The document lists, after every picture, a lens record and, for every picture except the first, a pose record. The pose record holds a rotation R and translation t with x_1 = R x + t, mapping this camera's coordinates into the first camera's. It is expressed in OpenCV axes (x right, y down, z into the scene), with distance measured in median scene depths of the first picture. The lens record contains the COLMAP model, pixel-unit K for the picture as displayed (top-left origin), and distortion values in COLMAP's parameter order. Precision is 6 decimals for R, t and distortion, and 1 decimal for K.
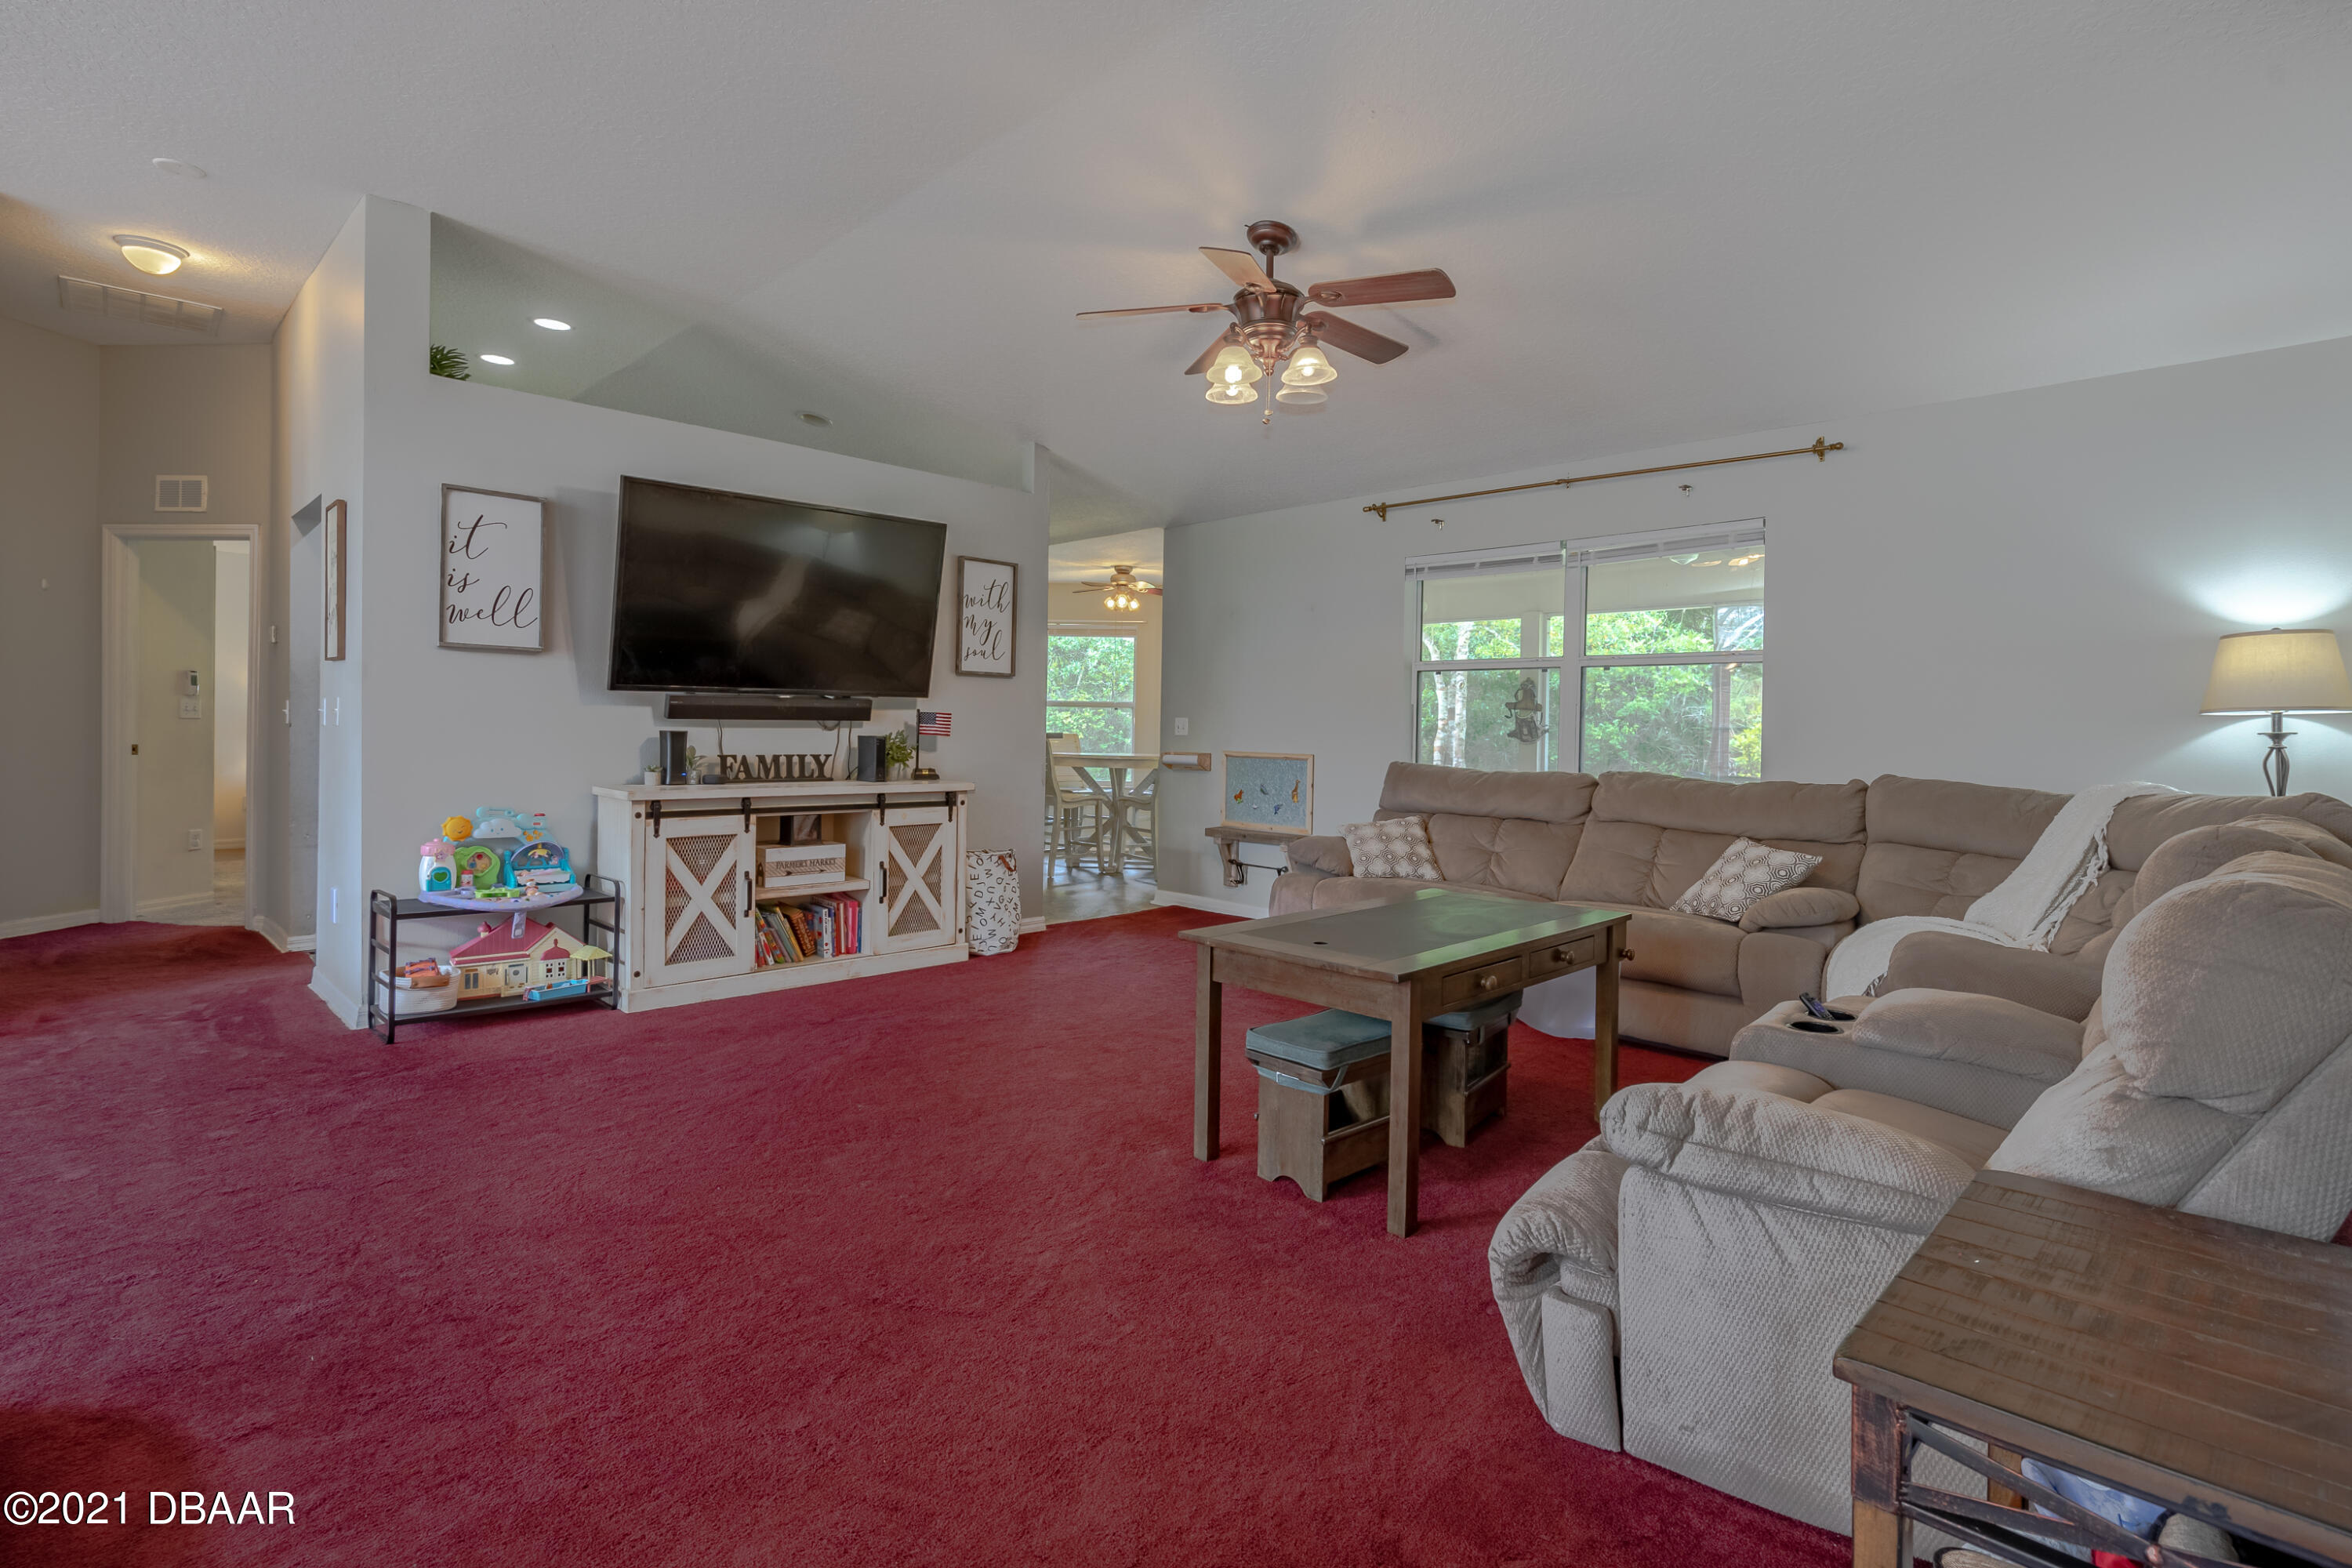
lens RADIAL K [[1138.6, 0, 1080.1], [0, 1138.6, 738.6], [0, 0, 1]] dist [0.003116, 0.001952]
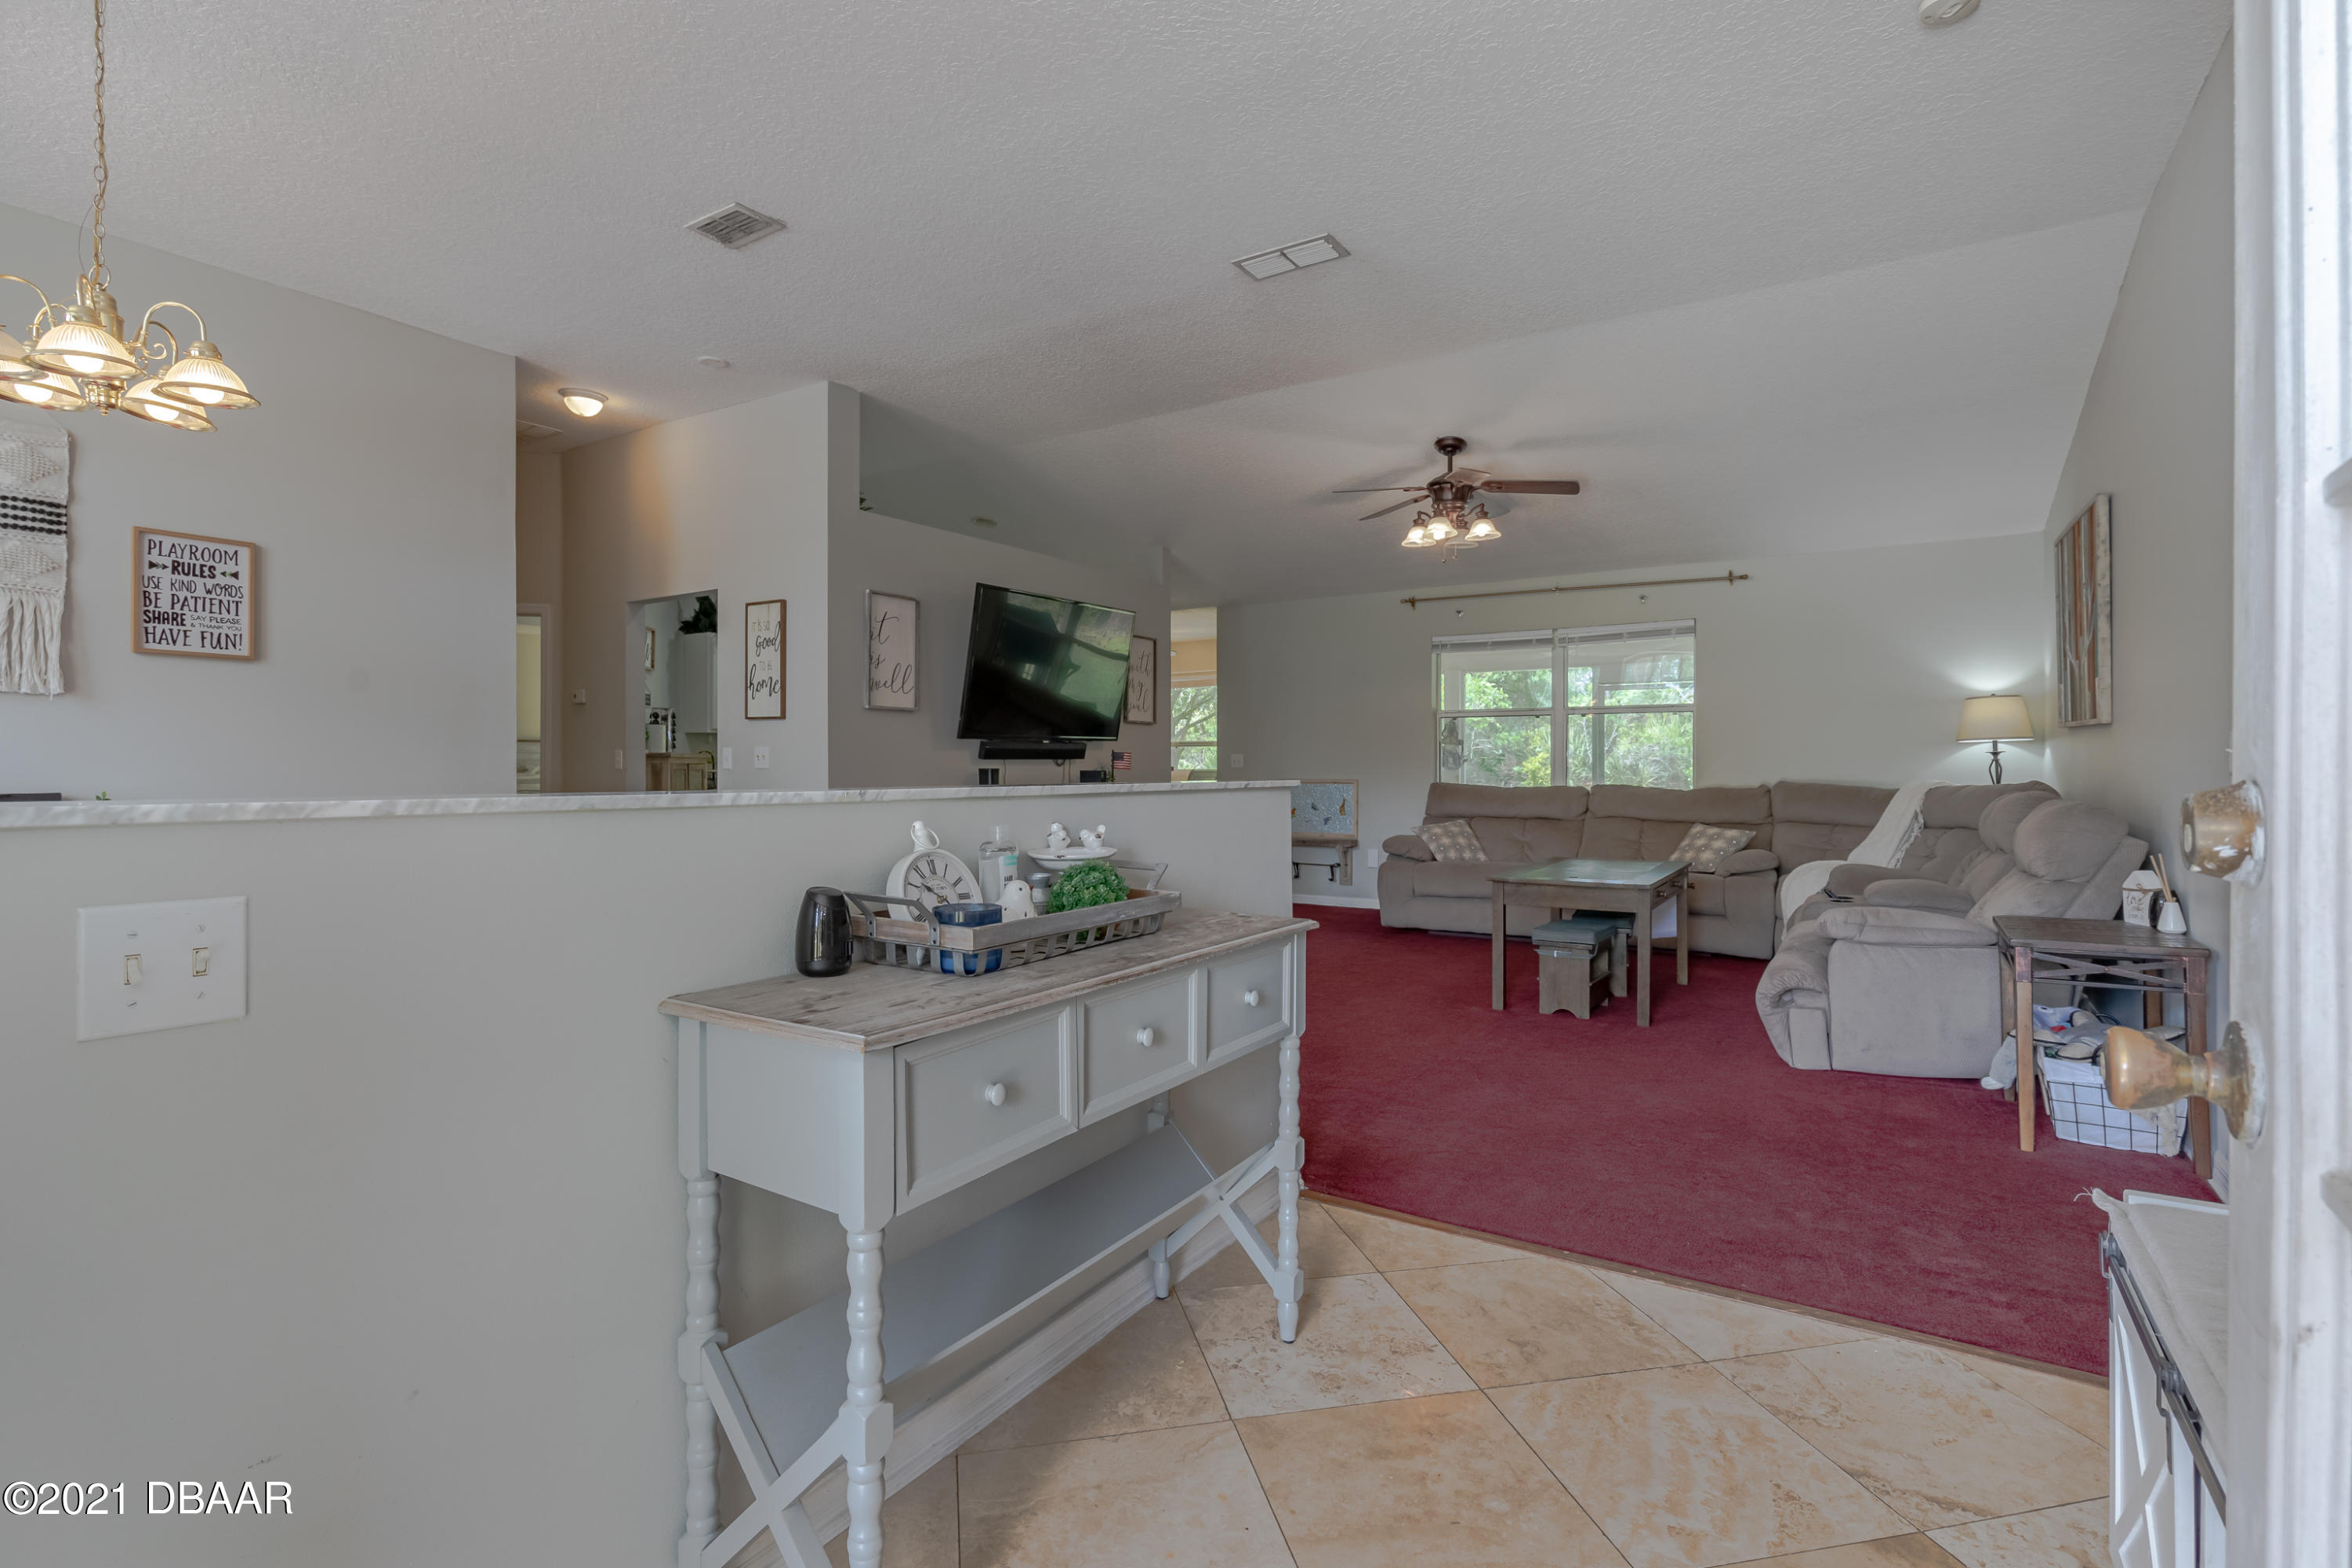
lens RADIAL K [[1138.6, 0, 1066.7], [0, 1138.6, 768.4], [0, 0, 1]] dist [0.003116, 0.001952]
pose [[0.979716, -0.017626, 0.199615, -0.603011], [0.019172, 0.999799, -0.005812, 0.003100], [-0.199473, 0.009521, 0.979857, -0.383495]]
